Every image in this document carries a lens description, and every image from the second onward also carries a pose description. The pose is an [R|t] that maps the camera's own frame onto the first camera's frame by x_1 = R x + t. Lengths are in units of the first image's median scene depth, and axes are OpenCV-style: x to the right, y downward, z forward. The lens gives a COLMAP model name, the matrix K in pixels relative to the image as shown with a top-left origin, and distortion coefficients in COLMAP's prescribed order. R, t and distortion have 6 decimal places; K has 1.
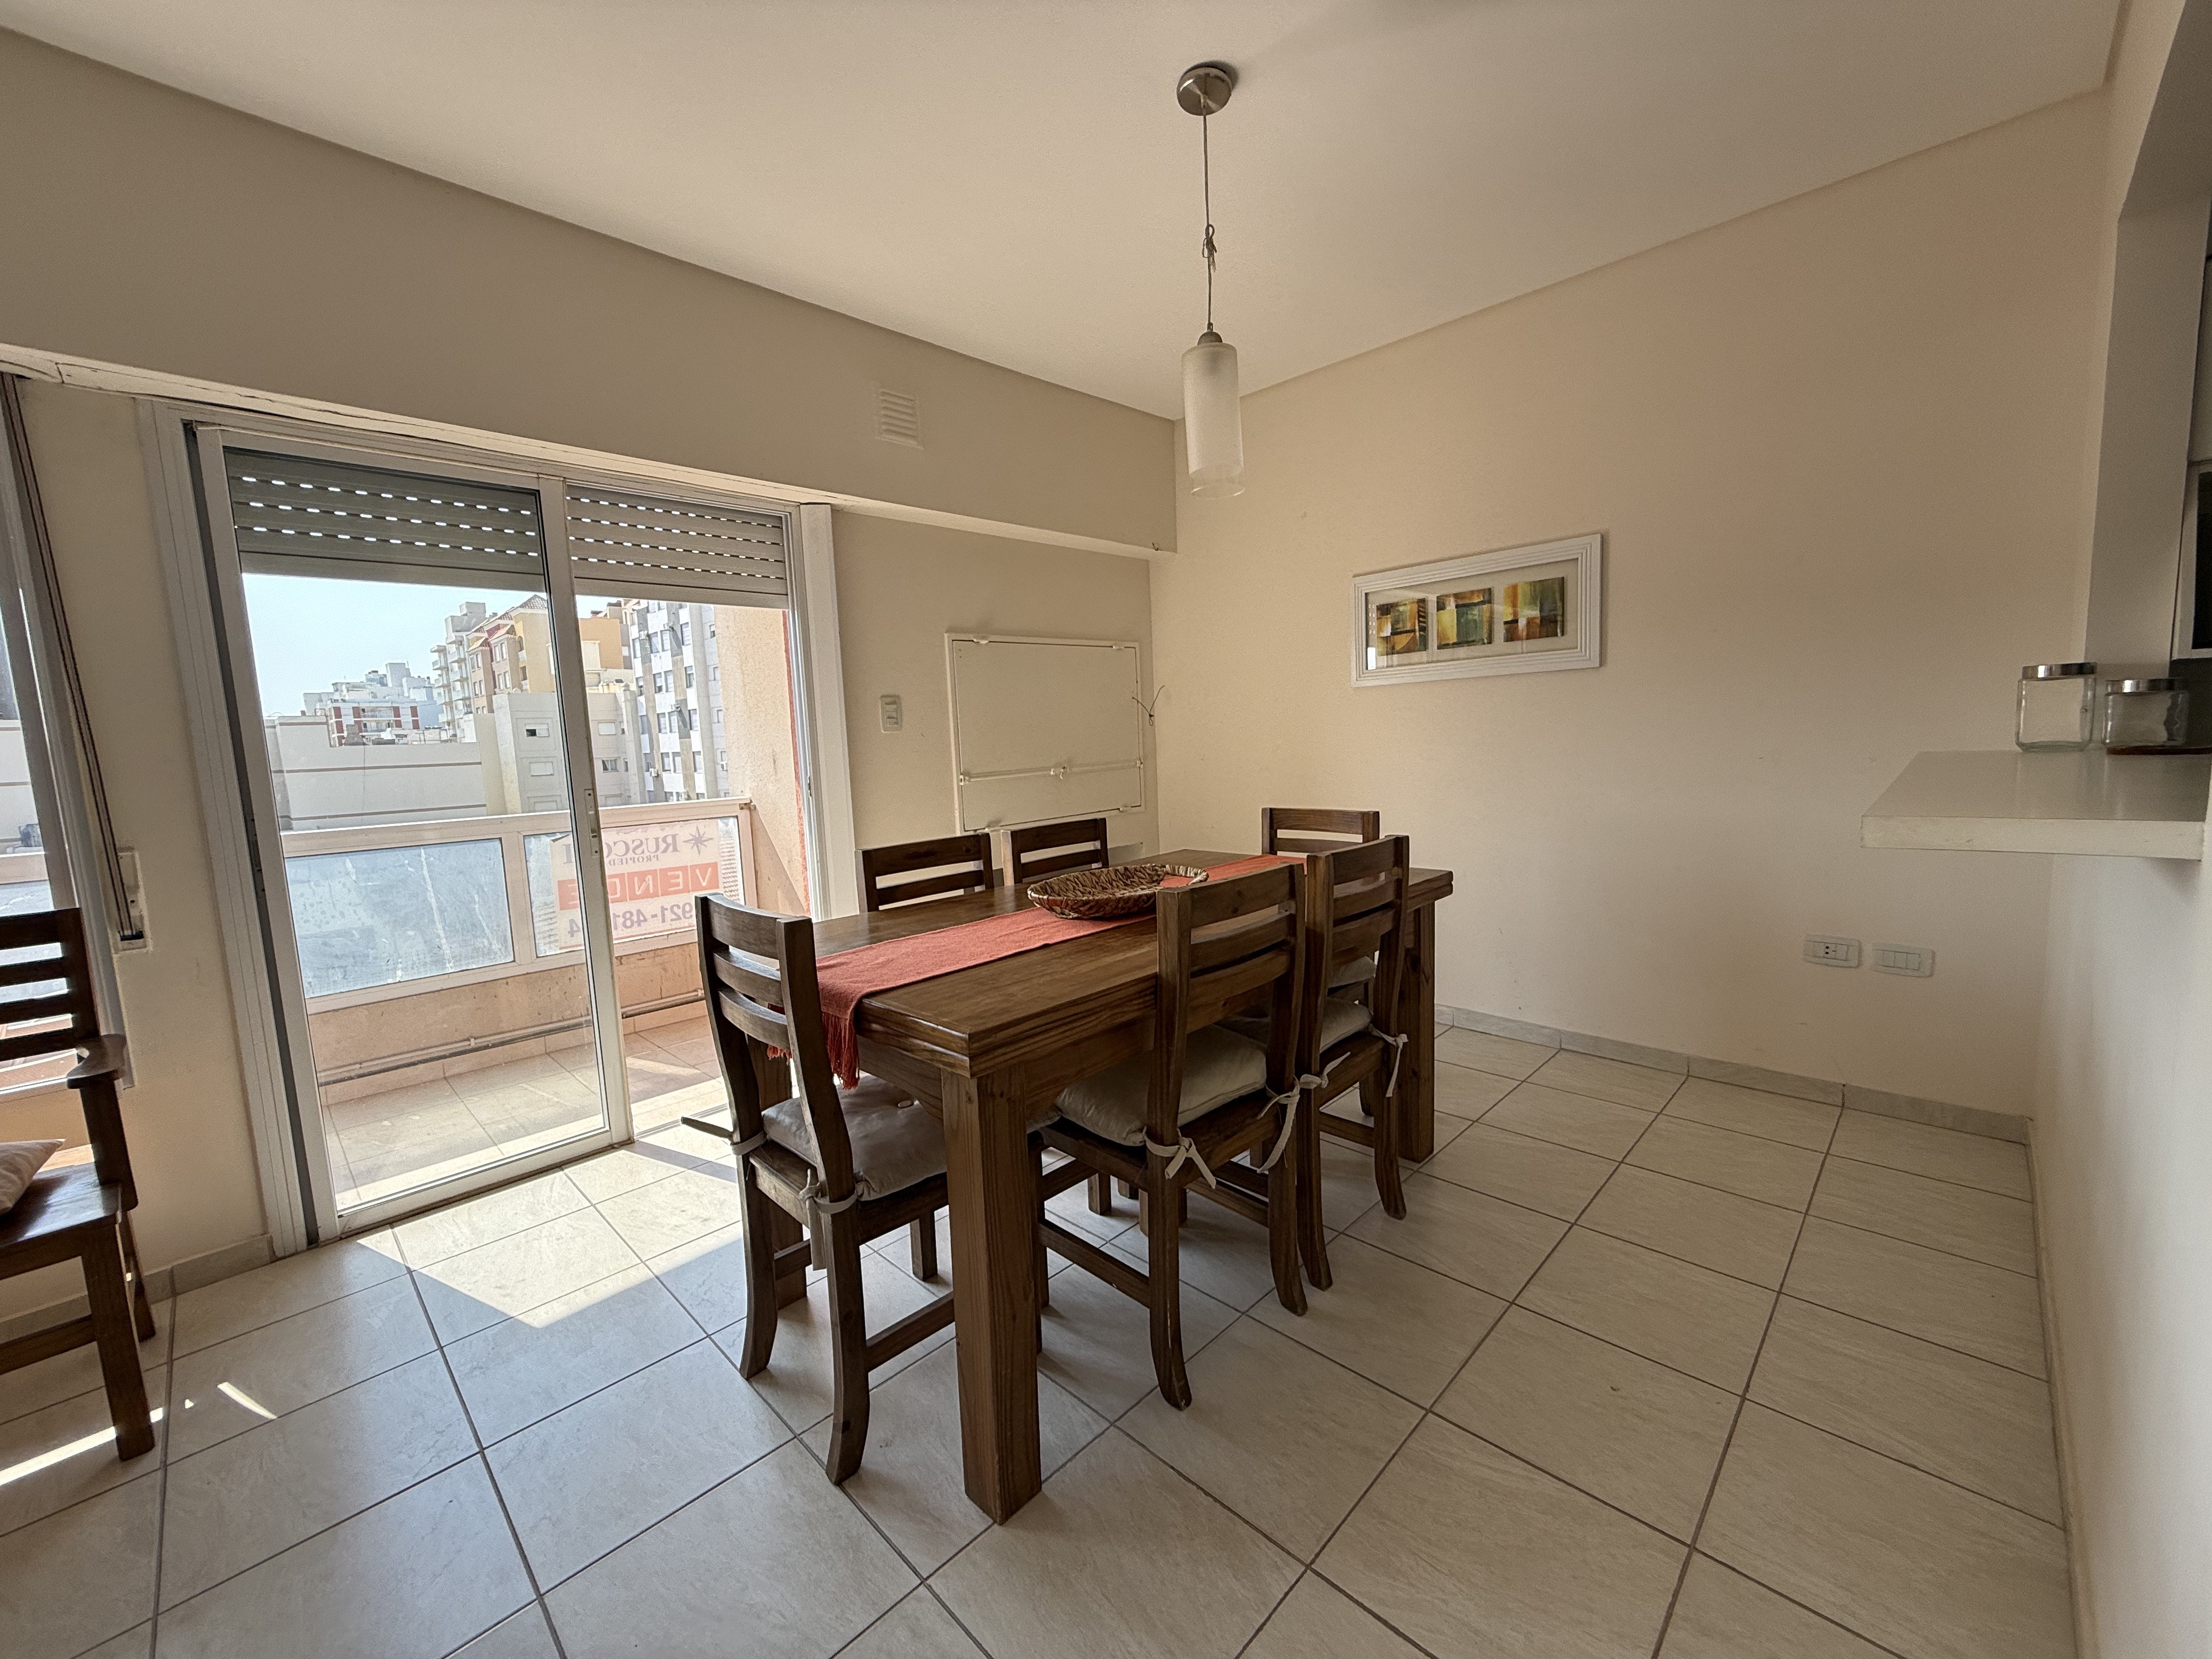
lens RADIAL K [[883.7, 0, 1103.1], [0, 883.7, 829.8], [0, 0, 1]] dist [0.000049, 0.000157]
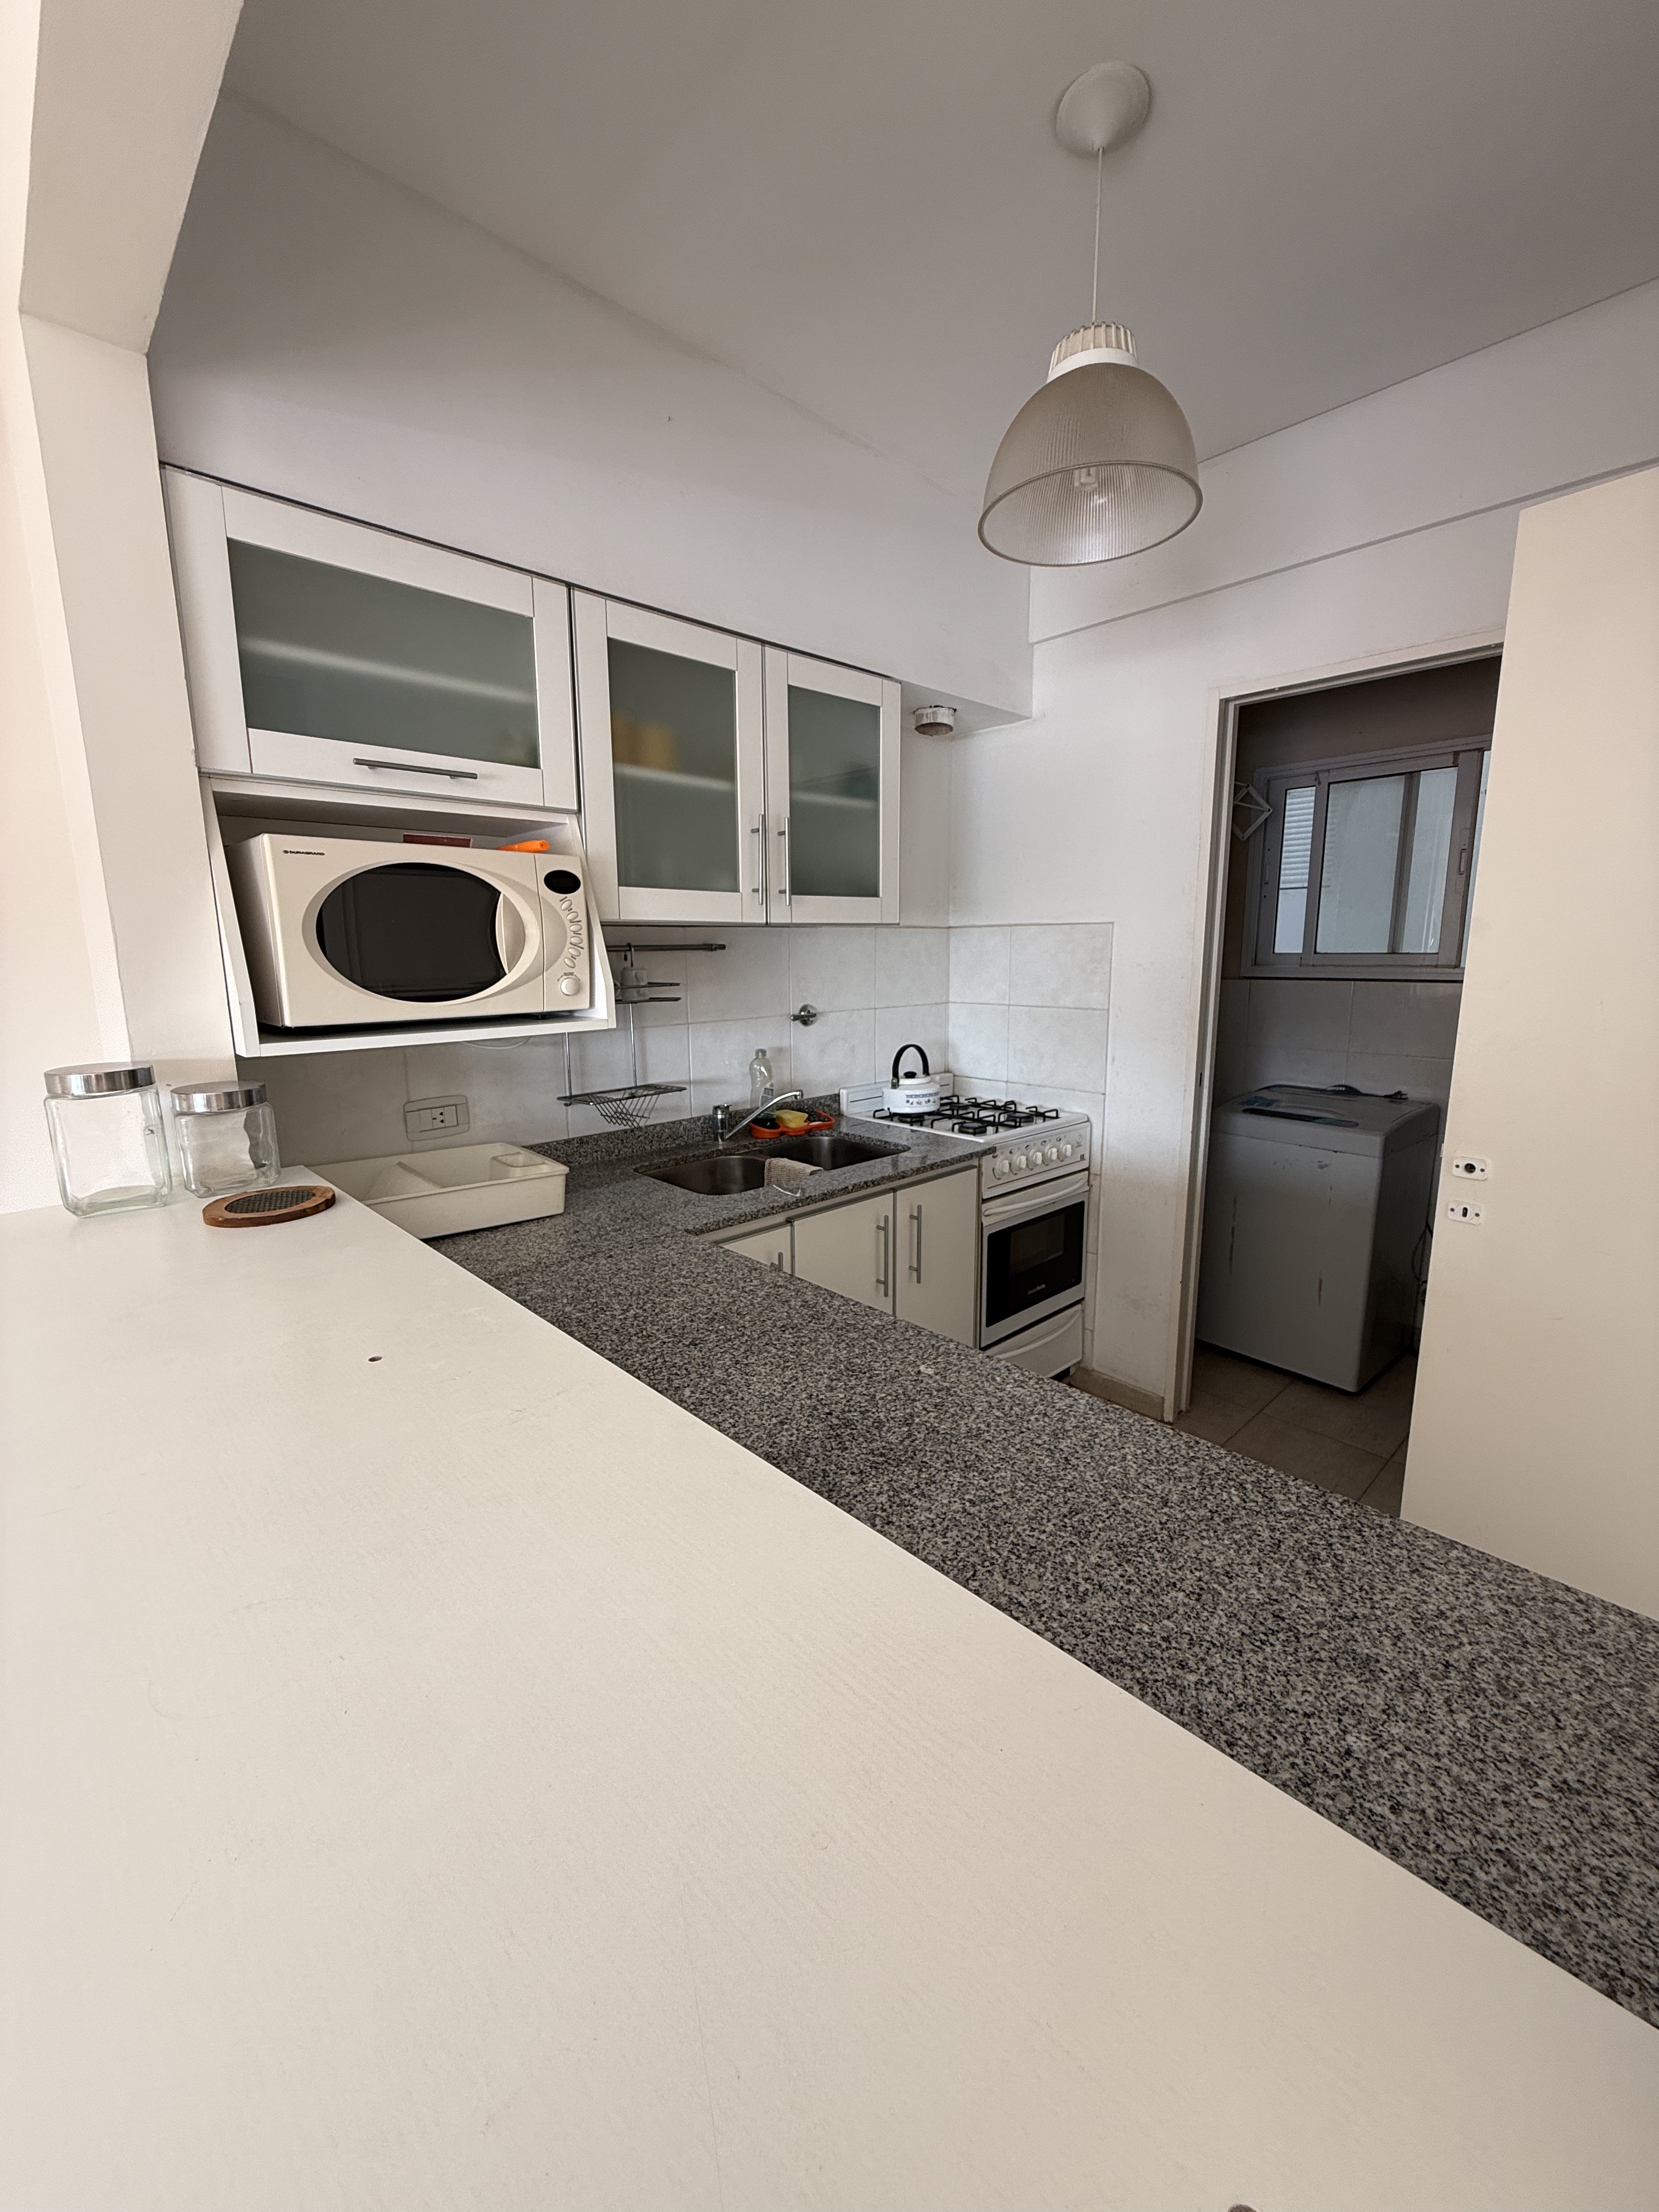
lens RADIAL K [[882.1, 0, 816.9], [0, 882.1, 1102.8], [0, 0, 1]] dist [-0.002453, -0.000391]
pose [[0.037299, -0.134548, 0.990205, 0.436770], [0.123415, 0.983929, 0.129047, -0.155672], [-0.991654, 0.117393, 0.053305, 0.421345]]
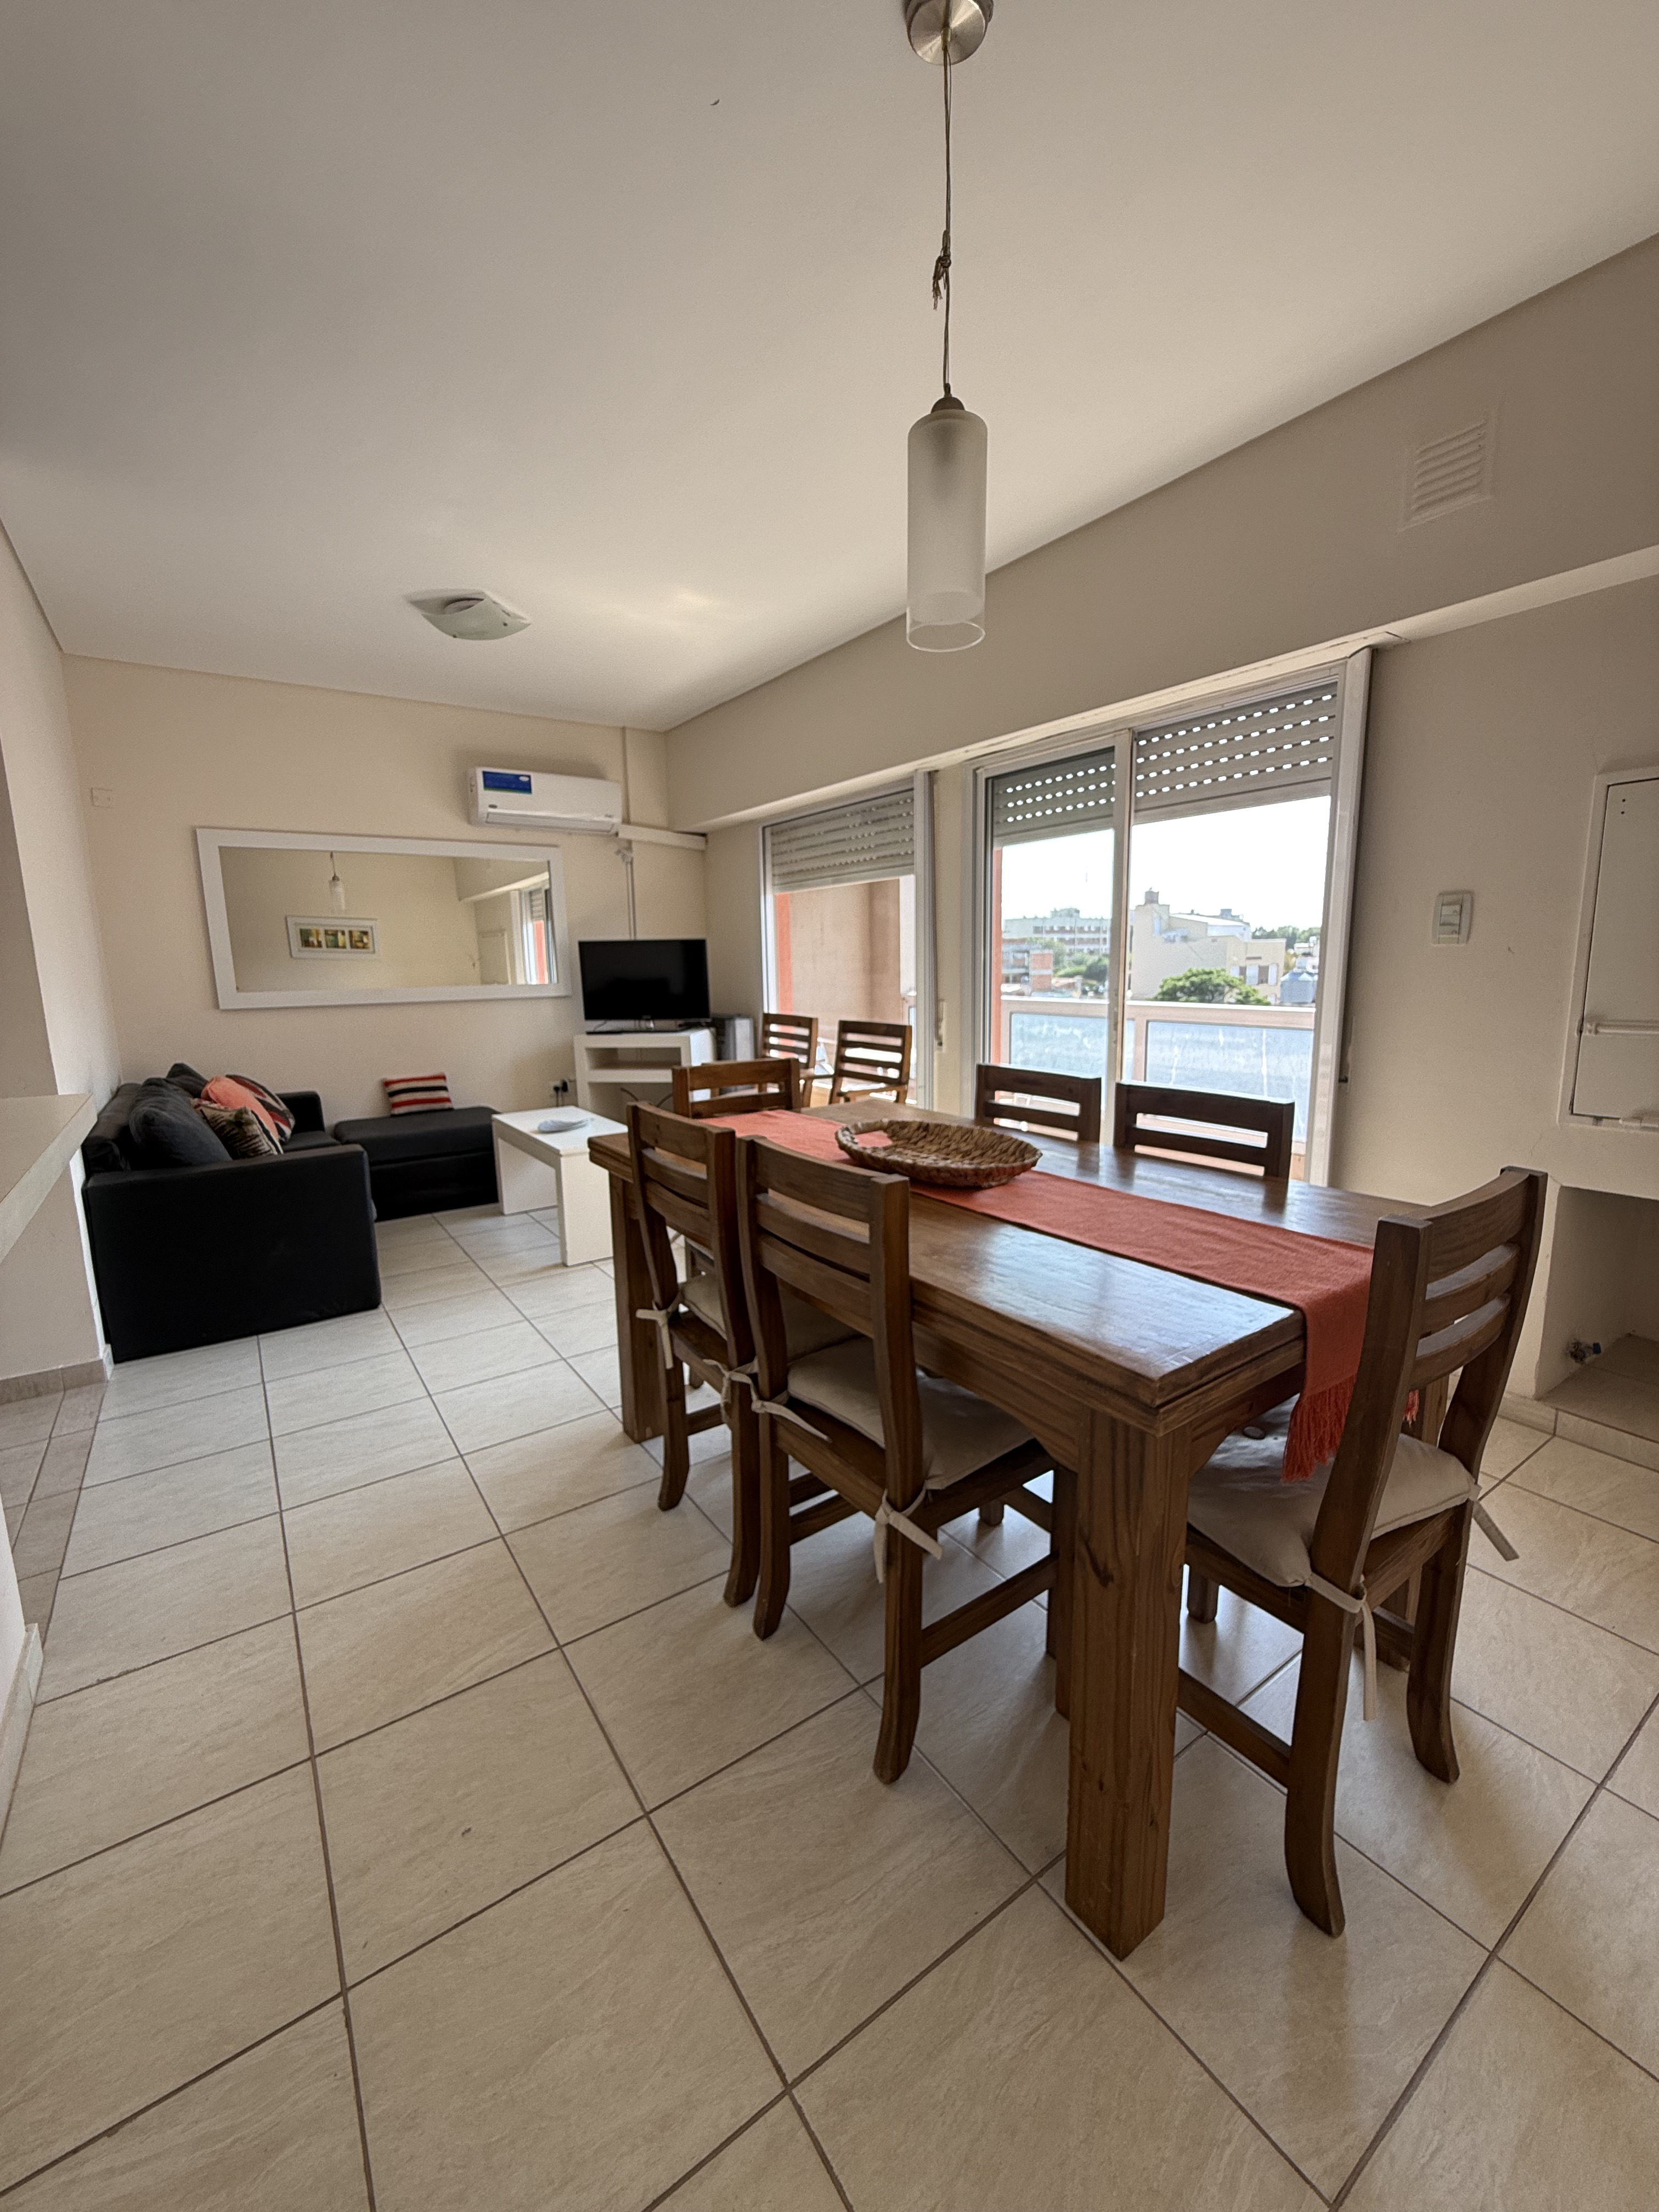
lens RADIAL K [[888.3, 0, 827.4], [0, 888.3, 1103.1], [0, 0, 1]] dist [-0.001130, -0.000023]
pose [[-0.187476, 0.201691, -0.961340, 0.806692], [-0.083578, 0.971868, 0.220199, -0.150896], [0.978707, 0.121628, -0.165345, 0.956237]]
